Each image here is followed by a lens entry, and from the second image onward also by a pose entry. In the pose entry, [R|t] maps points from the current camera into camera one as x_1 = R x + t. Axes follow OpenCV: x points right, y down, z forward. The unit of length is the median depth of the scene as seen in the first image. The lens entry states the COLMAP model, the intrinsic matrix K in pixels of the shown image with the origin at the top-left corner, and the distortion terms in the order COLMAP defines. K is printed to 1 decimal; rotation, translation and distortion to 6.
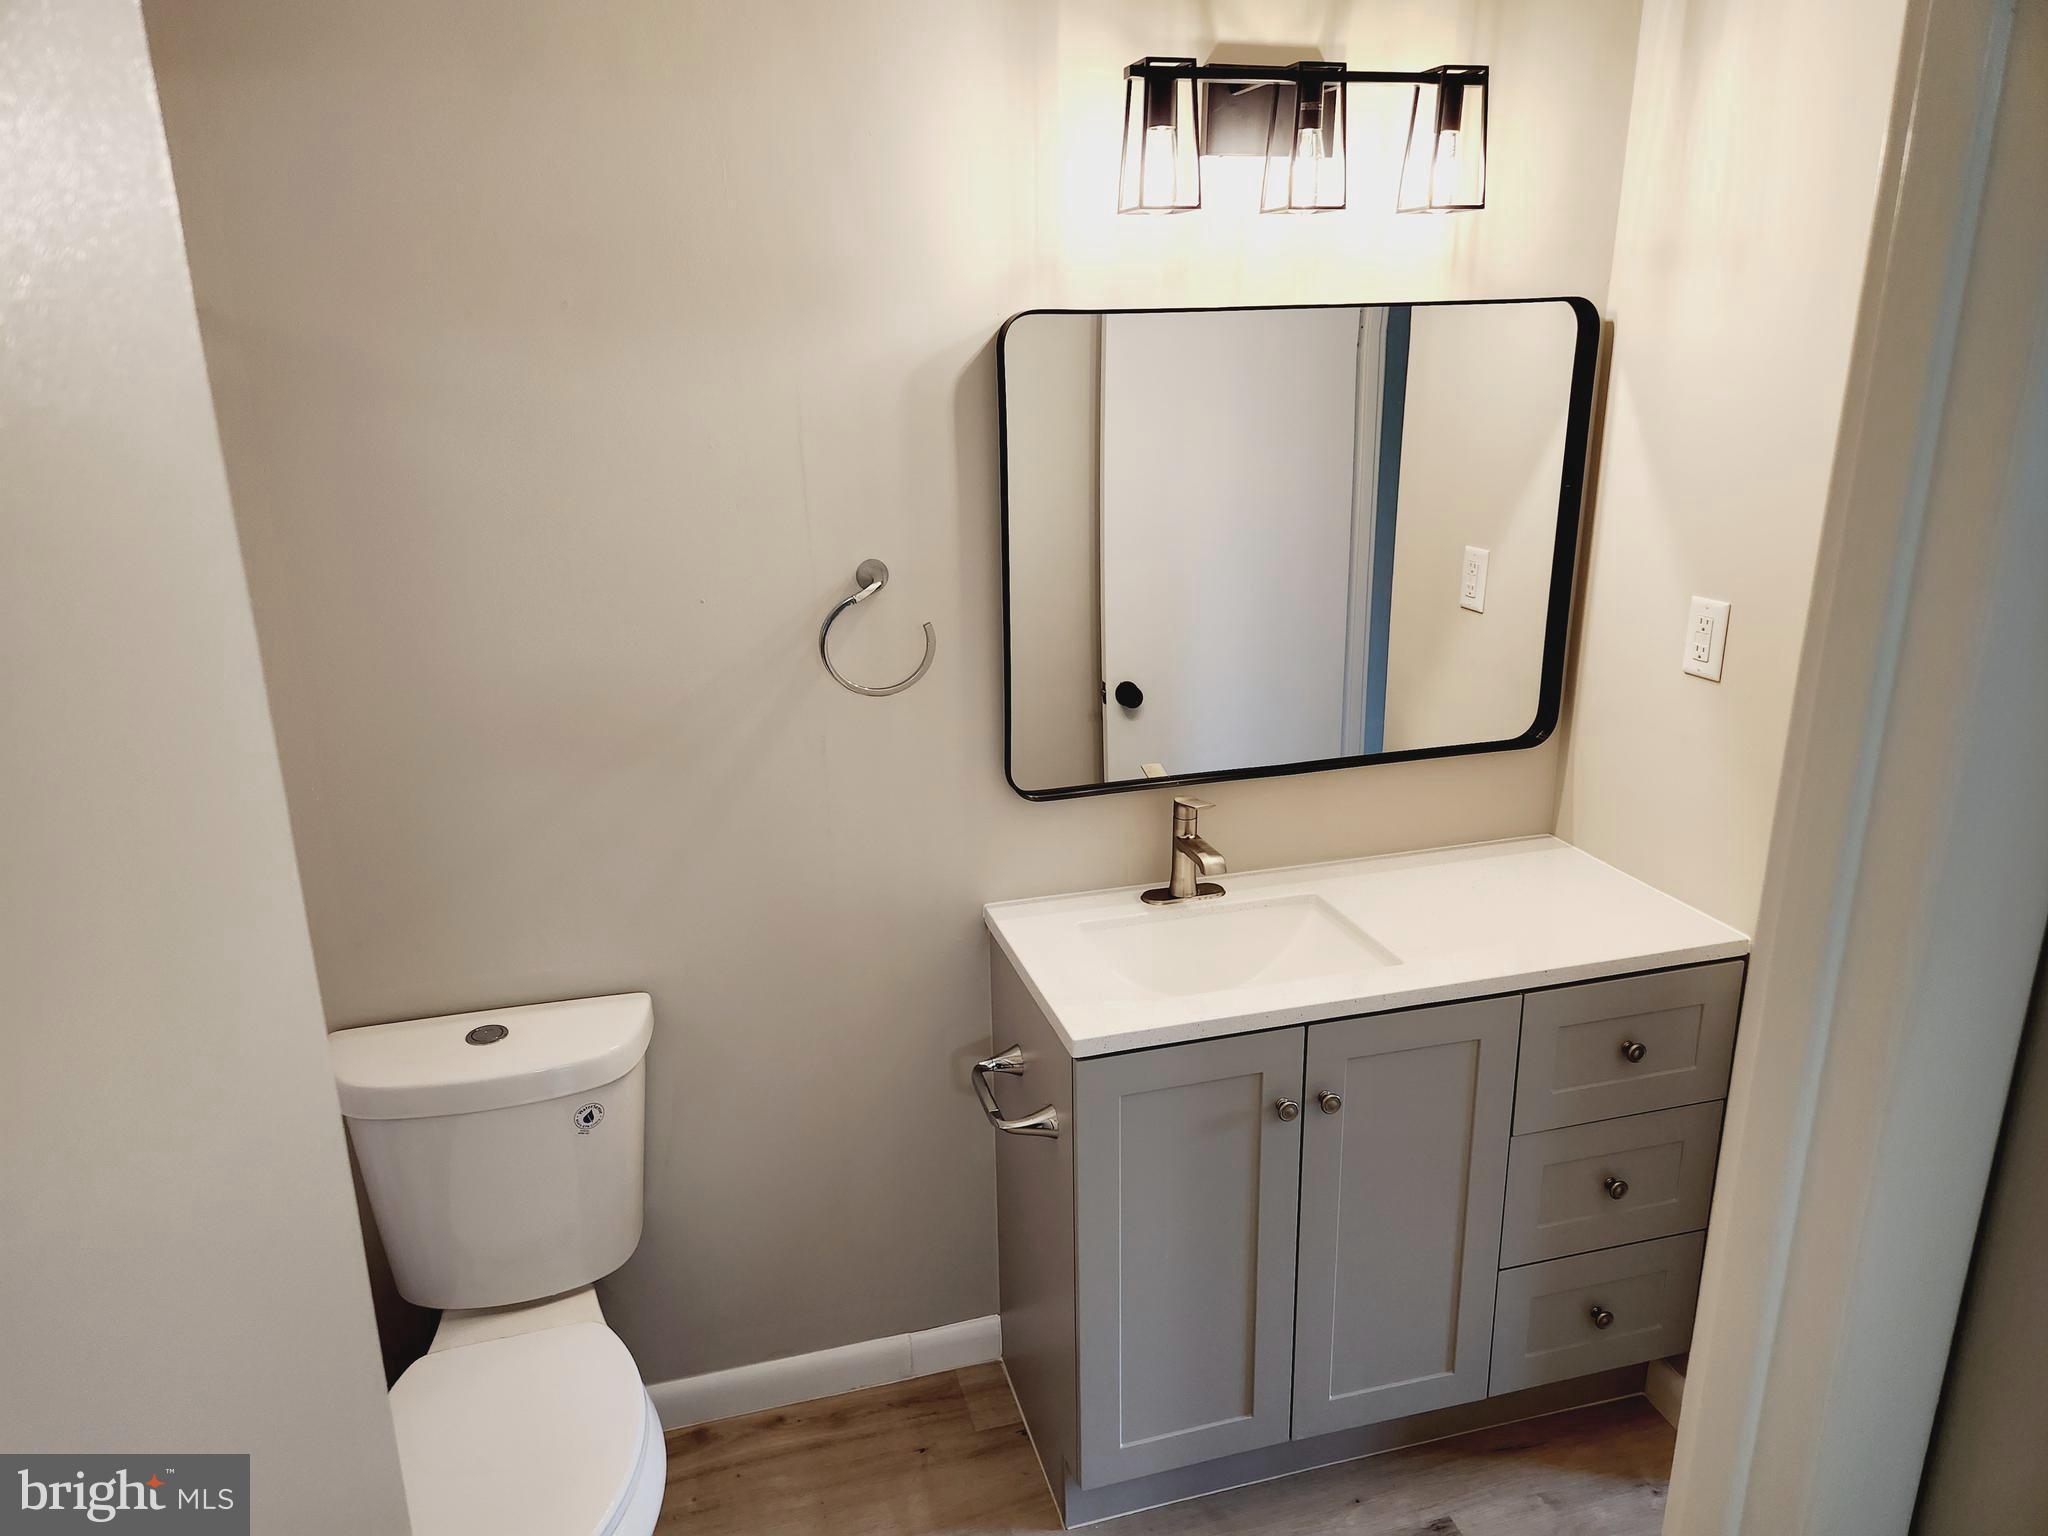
lens RADIAL K [[1354.2, 0, 1016.1], [0, 1354.2, 765.0], [0, 0, 1]] dist [0.081031, -0.073975]
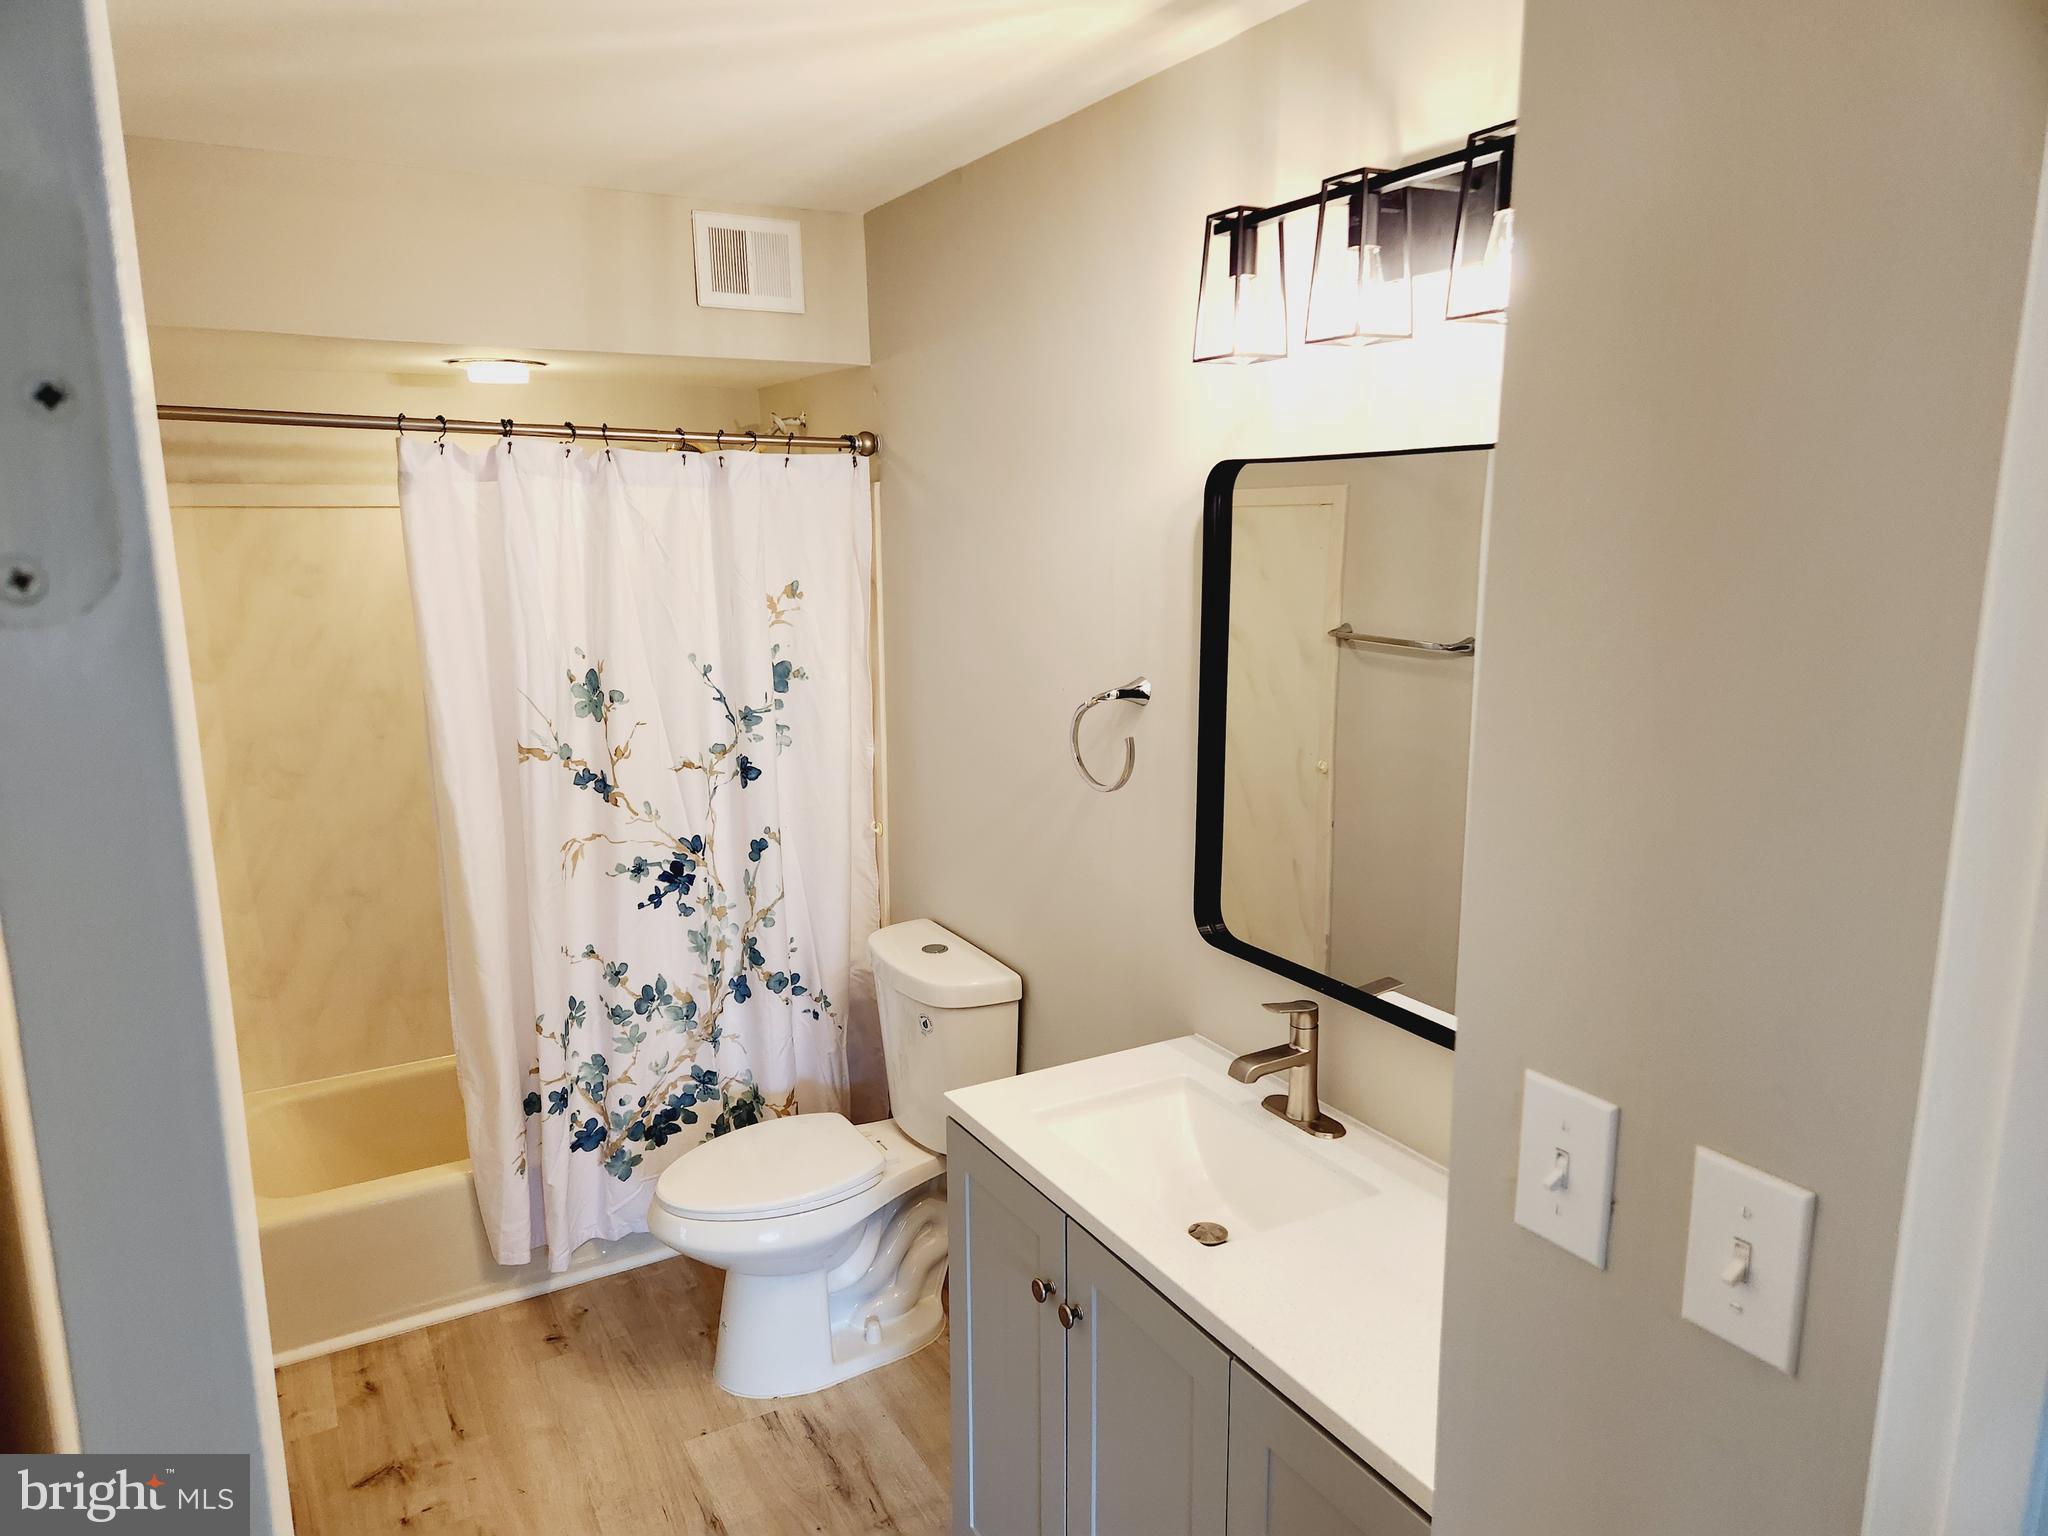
lens RADIAL K [[1354.2, 0, 1024.3], [0, 1354.2, 772.0], [0, 0, 1]] dist [0.081031, -0.073975]
pose [[0.270240, 0.210042, -0.939602, 0.981535], [-0.287685, 0.948945, 0.129390, -0.199672], [0.918808, 0.235343, 0.316869, 0.591313]]
